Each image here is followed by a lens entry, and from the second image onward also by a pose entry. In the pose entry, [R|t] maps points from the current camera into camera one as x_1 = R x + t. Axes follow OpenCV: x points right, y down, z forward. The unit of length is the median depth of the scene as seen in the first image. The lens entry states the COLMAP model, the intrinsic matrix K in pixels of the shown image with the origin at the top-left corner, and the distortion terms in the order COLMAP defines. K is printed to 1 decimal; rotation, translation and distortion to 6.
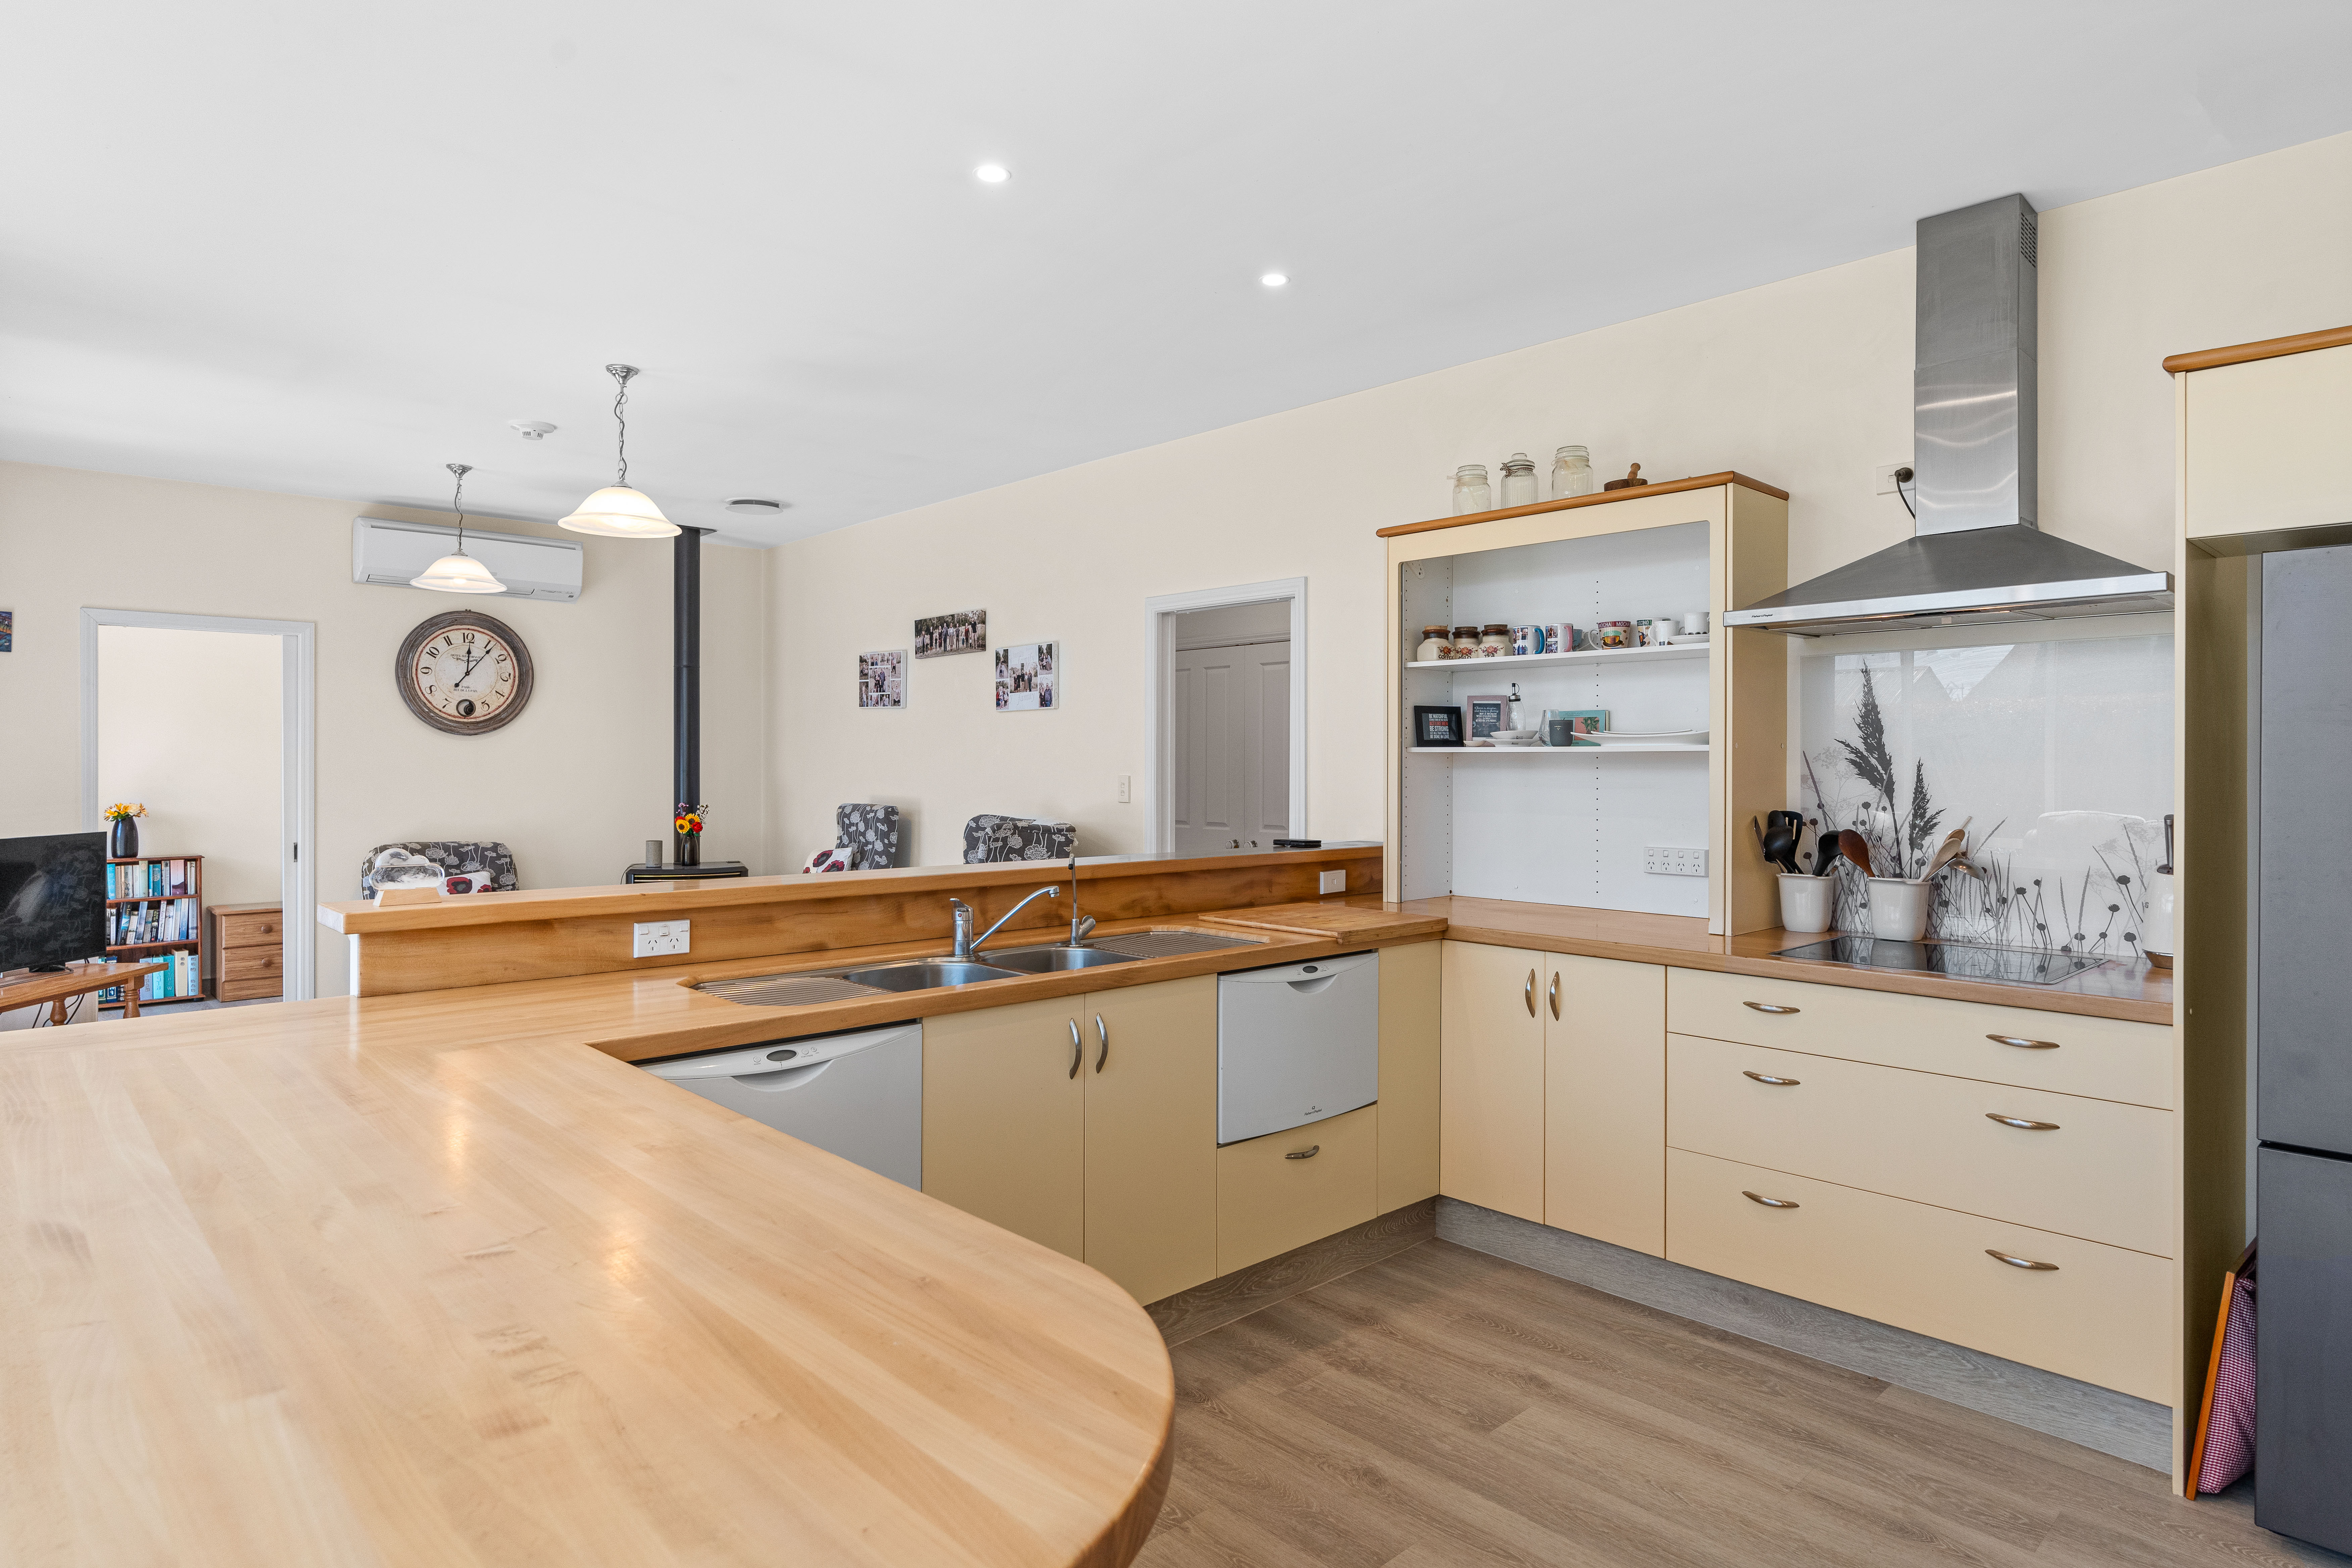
lens RADIAL K [[1322.3, 0, 1178.2], [0, 1322.3, 765.3], [0, 0, 1]] dist [-0.000450, -0.000124]
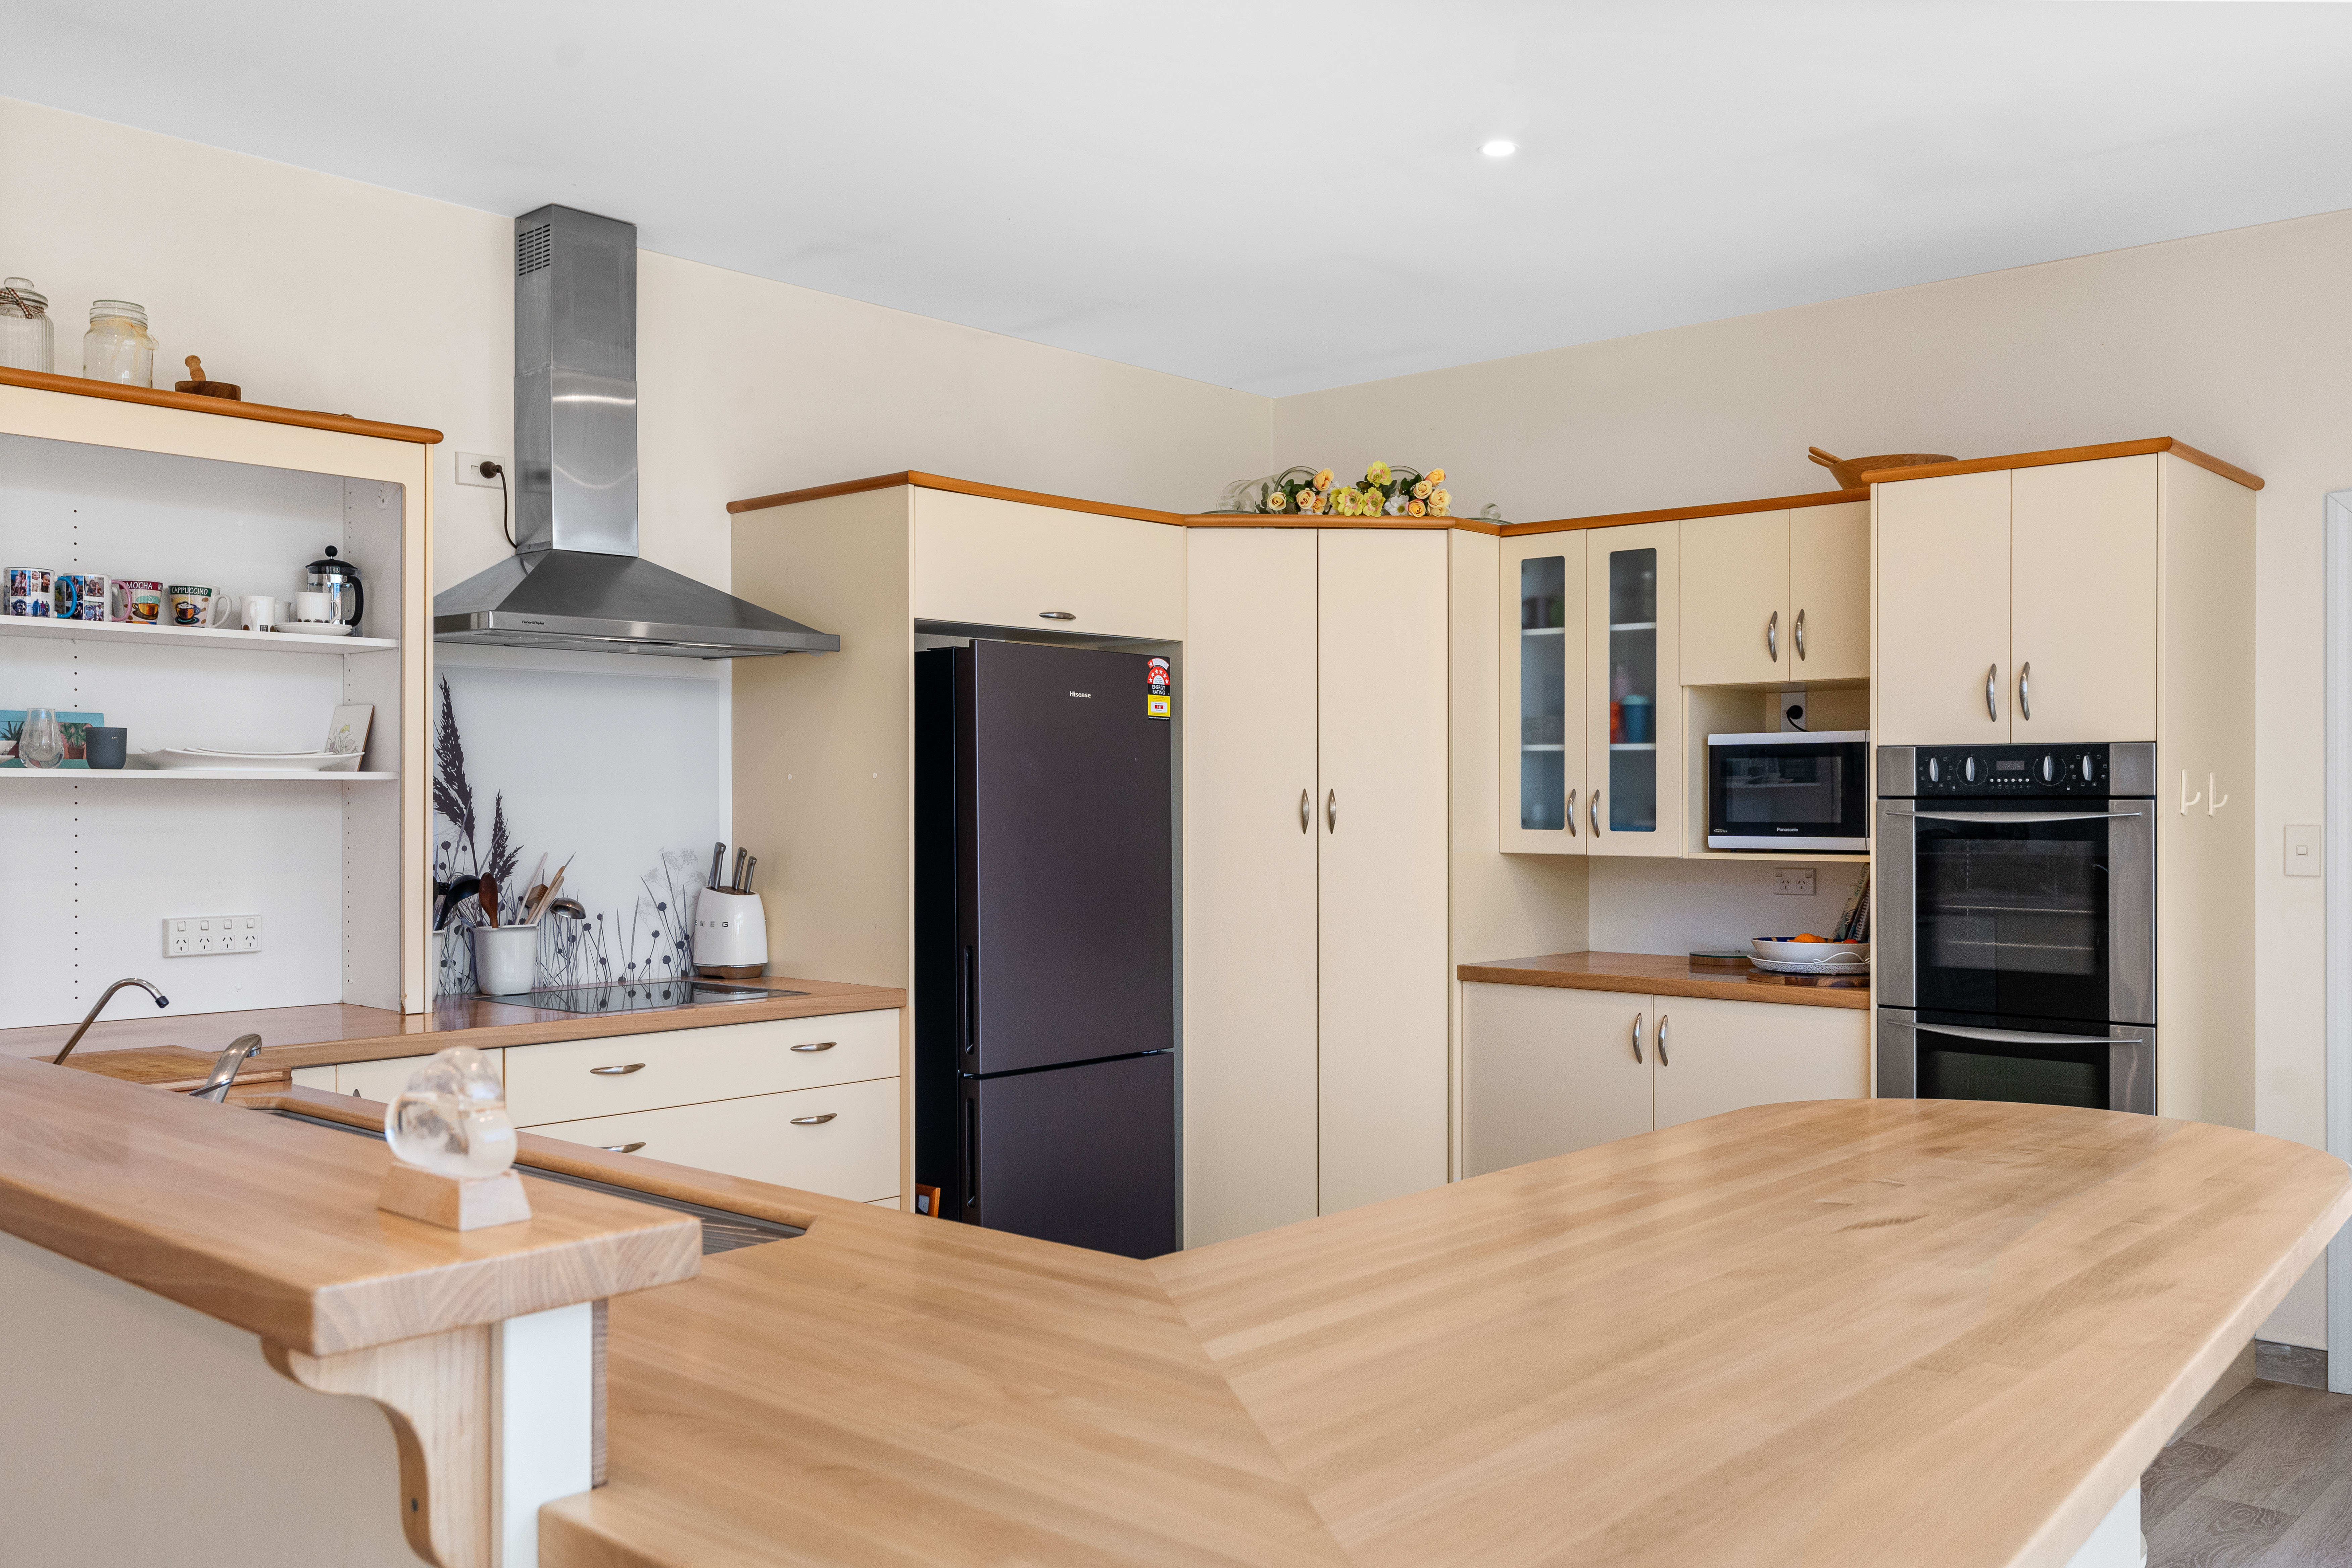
lens RADIAL K [[1993.1, 0, 1184.6], [0, 1993.1, 817.6], [0, 0, 1]] dist [0.008583, -0.001732]
pose [[-0.093697, -0.008491, 0.995565, -0.819958], [0.002748, 0.999958, 0.008787, 0.002407], [-0.995597, 0.003559, -0.093670, 0.657832]]
